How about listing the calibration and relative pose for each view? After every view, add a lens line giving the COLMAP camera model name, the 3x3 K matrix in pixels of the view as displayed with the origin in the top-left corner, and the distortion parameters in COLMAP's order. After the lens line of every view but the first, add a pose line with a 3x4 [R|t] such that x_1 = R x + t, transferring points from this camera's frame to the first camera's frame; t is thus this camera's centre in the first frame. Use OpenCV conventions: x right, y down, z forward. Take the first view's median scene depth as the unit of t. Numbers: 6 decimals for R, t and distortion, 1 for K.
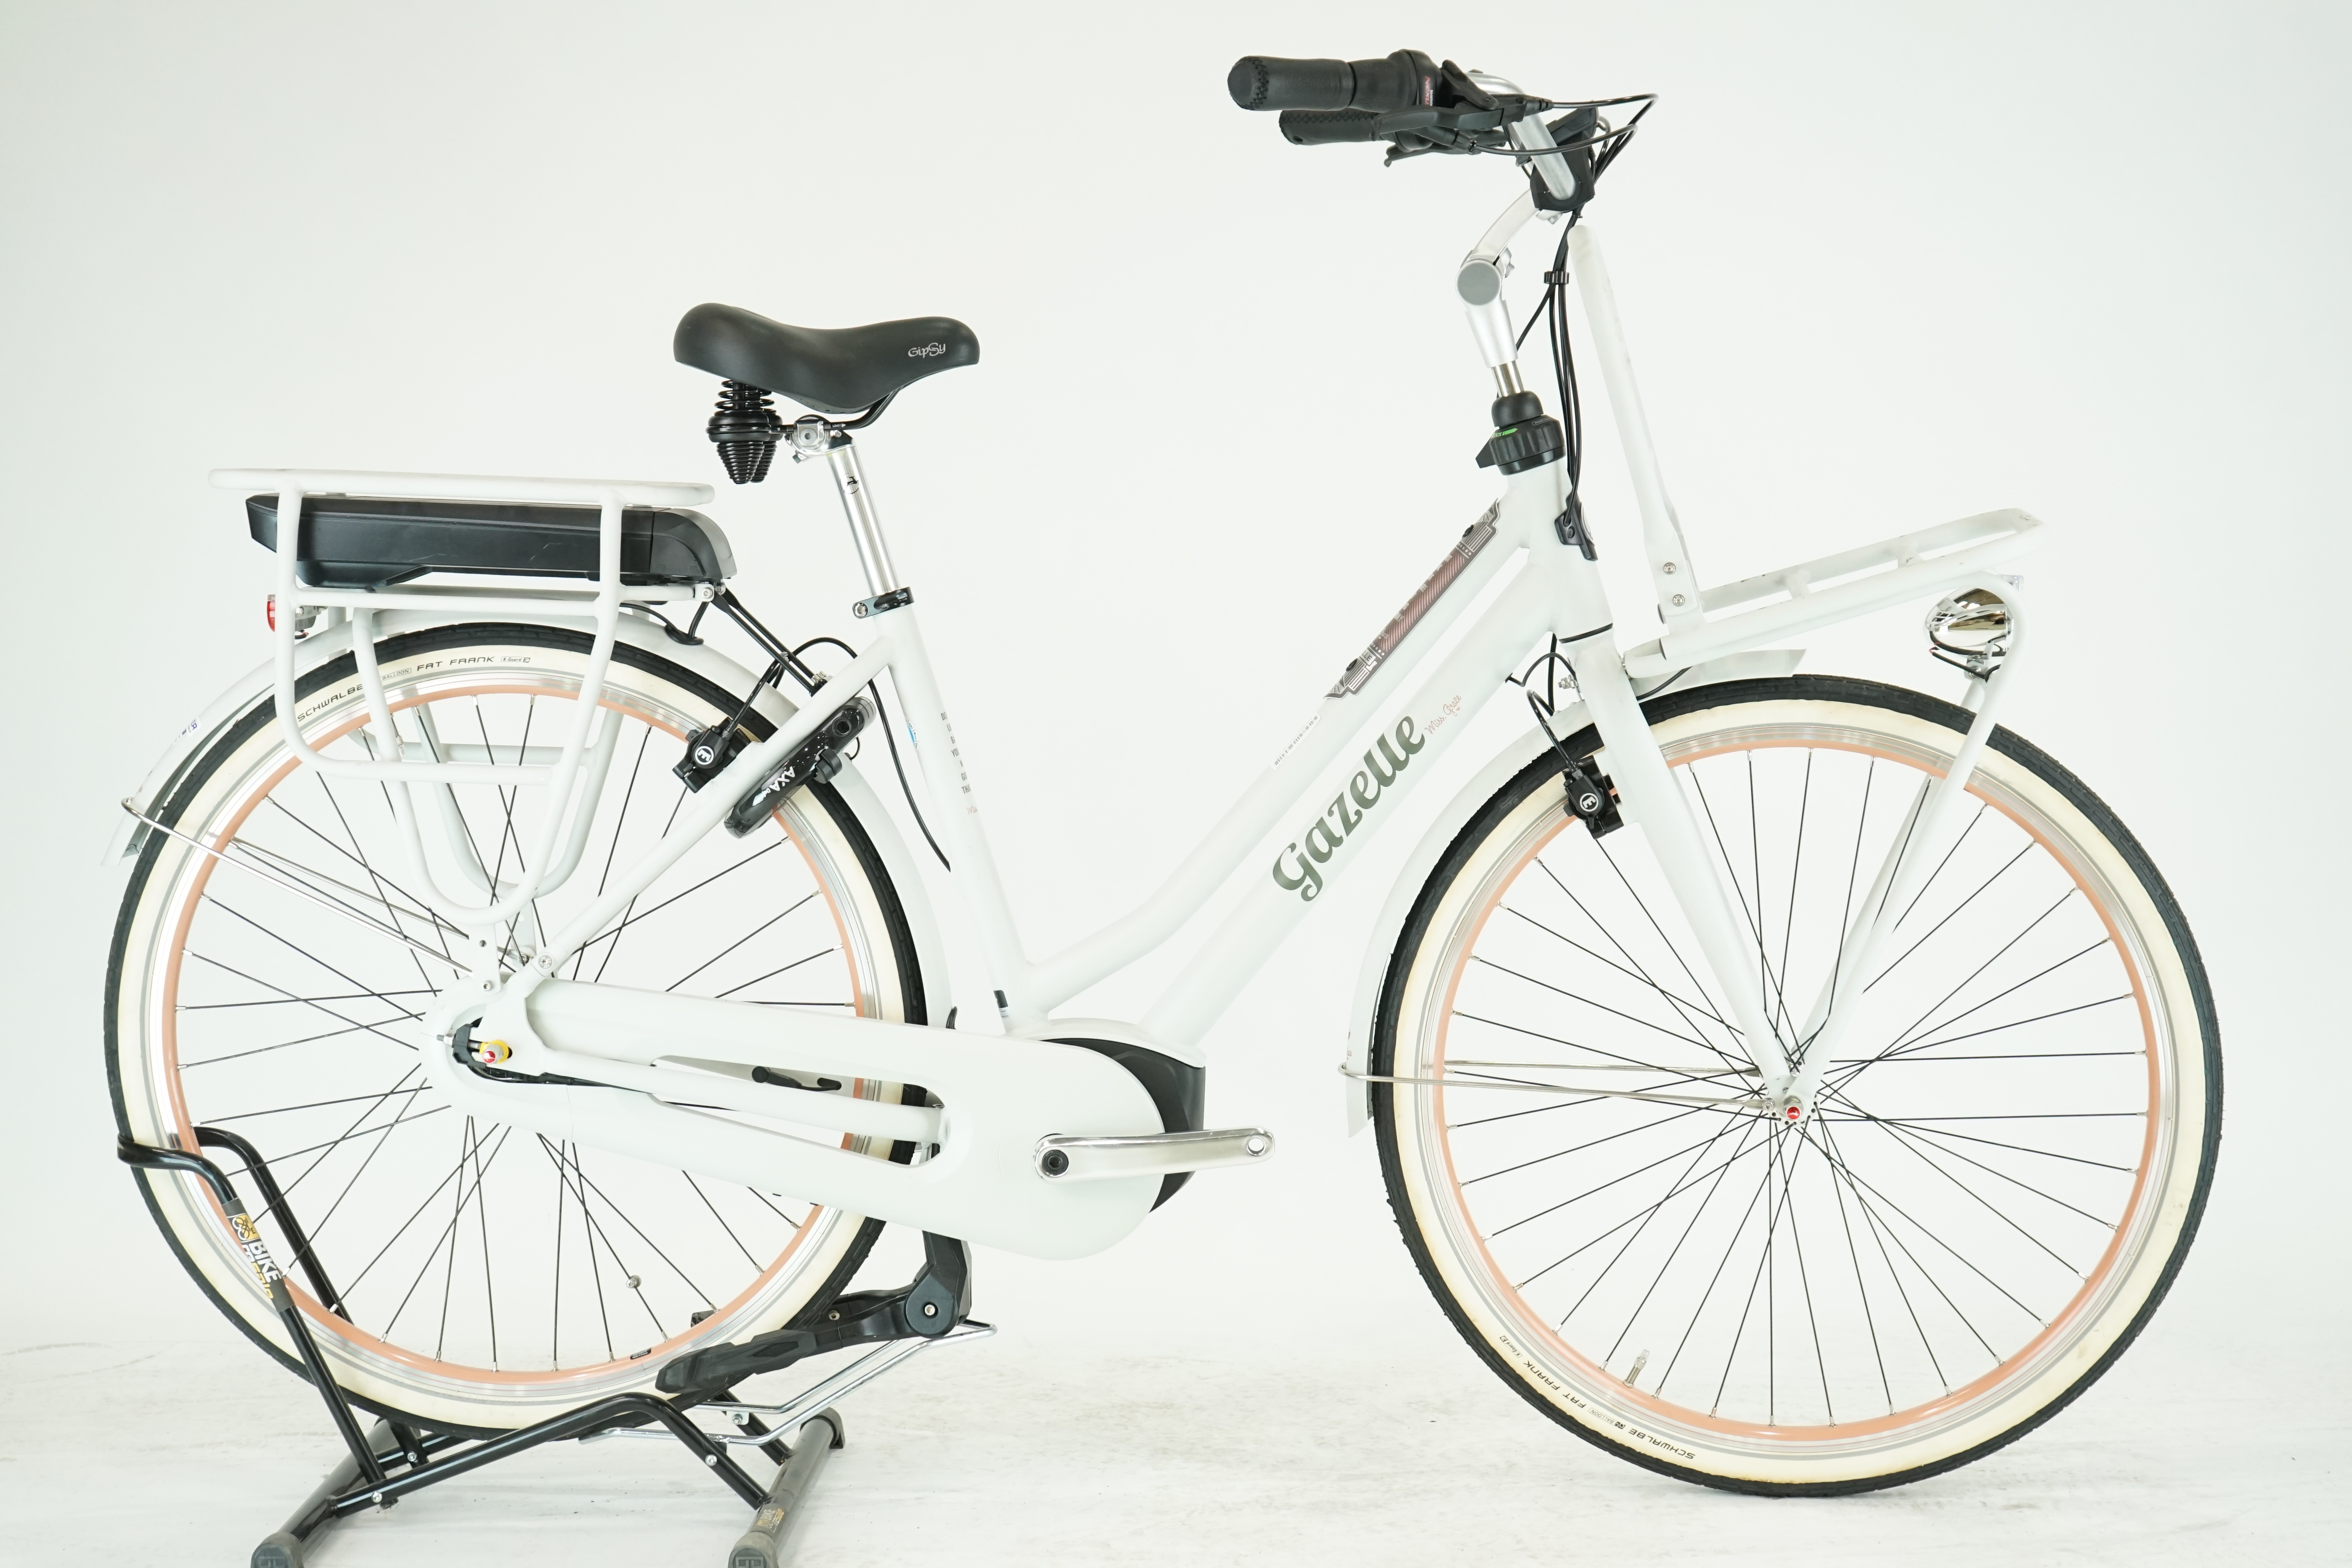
lens RADIAL K [[3723.7, 0, 1176.0], [0, 3723.7, 784.0], [0, 0, 1]] dist [-0.080970, 0.005933]
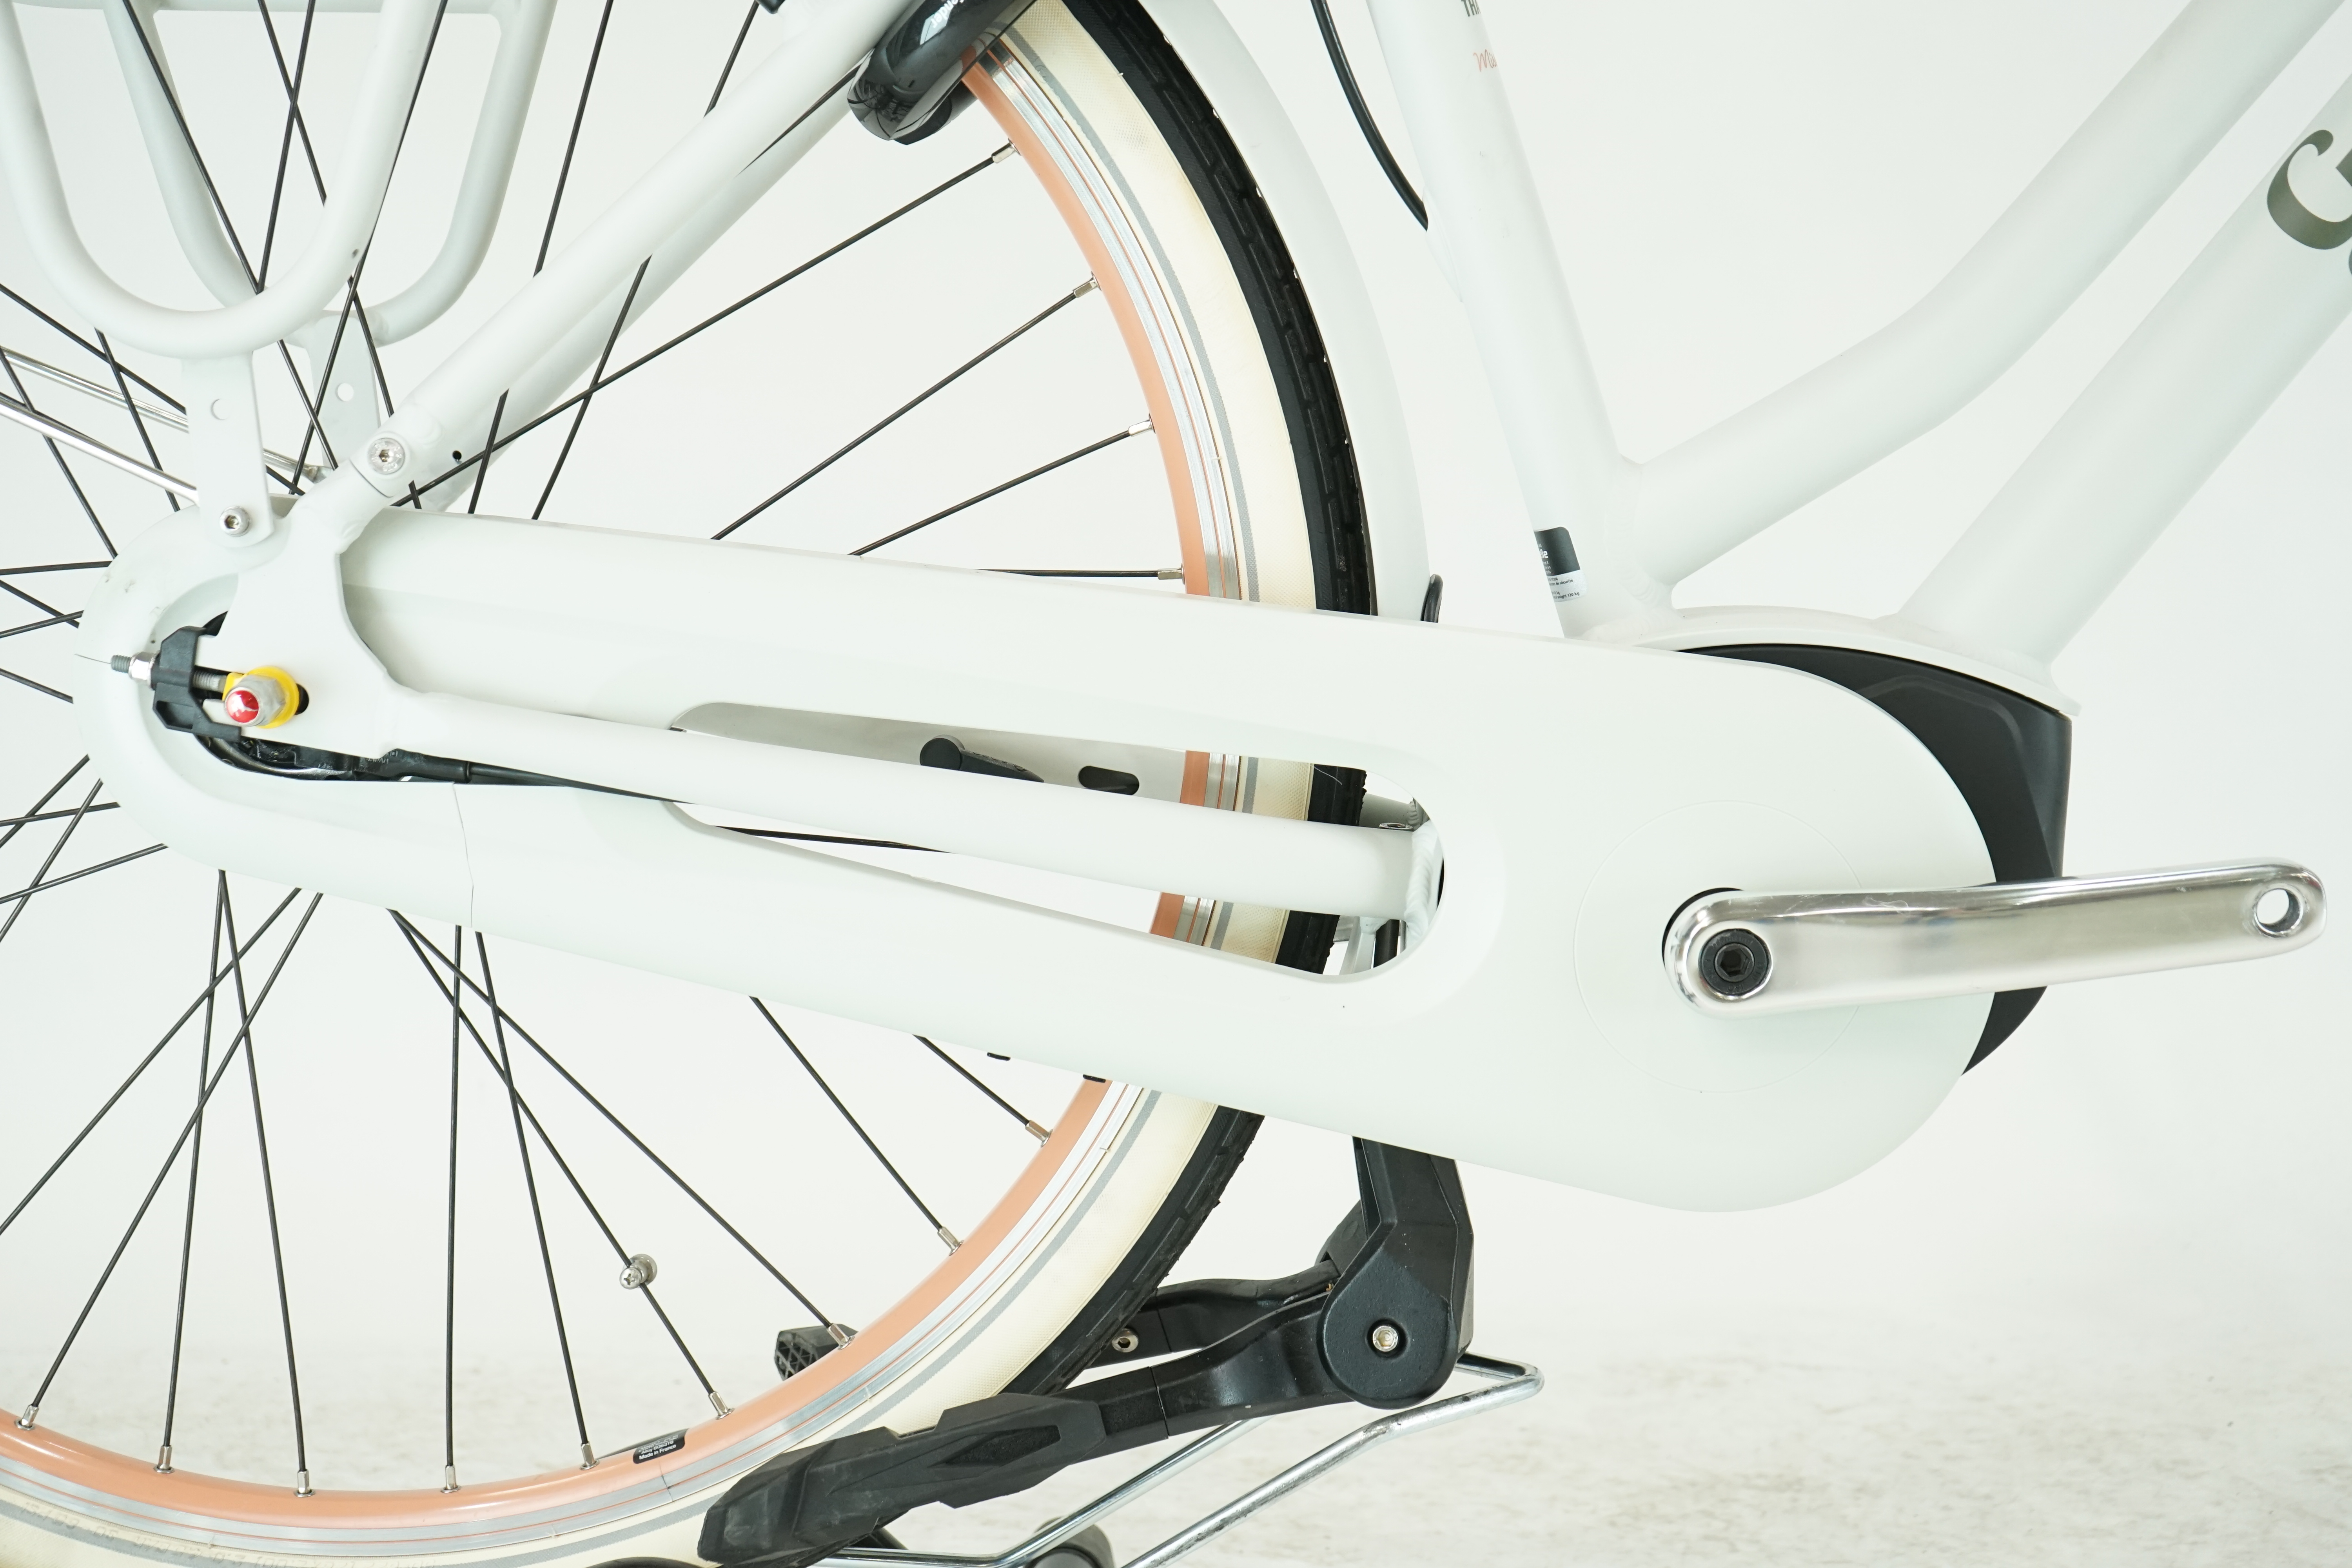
lens RADIAL K [[3496.4, 0, 1176.0], [0, 3496.4, 784.0], [0, 0, 1]] dist [-0.008272, -0.026793]
pose [[0.999890, -0.013803, 0.005387, -0.089714], [0.013545, 0.998887, 0.045173, 0.065088], [-0.006004, -0.045095, 0.998965, 0.628389]]
